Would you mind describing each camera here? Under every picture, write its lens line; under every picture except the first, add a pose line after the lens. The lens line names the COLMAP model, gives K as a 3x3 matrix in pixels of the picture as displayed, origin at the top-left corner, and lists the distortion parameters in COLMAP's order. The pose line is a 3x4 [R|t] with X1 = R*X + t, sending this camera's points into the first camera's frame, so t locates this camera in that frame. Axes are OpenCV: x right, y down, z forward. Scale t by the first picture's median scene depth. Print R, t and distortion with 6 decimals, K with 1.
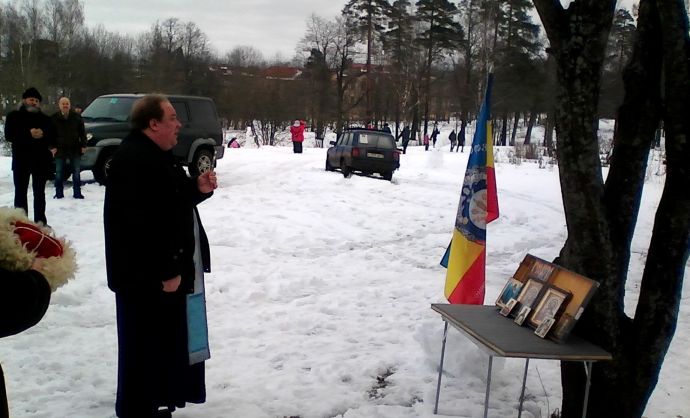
lens RADIAL K [[821.1, 0, 345.0], [0, 821.1, 209.0], [0, 0, 1]] dist [0.219860, -0.022898]
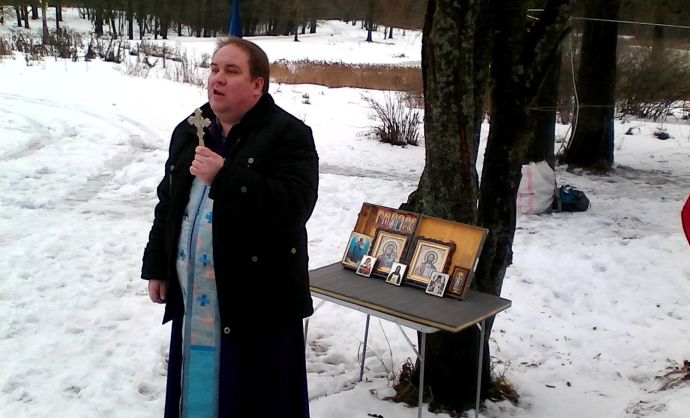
lens RADIAL K [[821.1, 0, 345.0], [0, 821.1, 209.0], [0, 0, 1]] dist [0.219860, -0.022898]
pose [[0.790989, -0.151096, 0.592879, -0.359563], [0.068828, 0.984850, 0.159164, -0.090762], [-0.607946, -0.085091, 0.789406, 0.339624]]
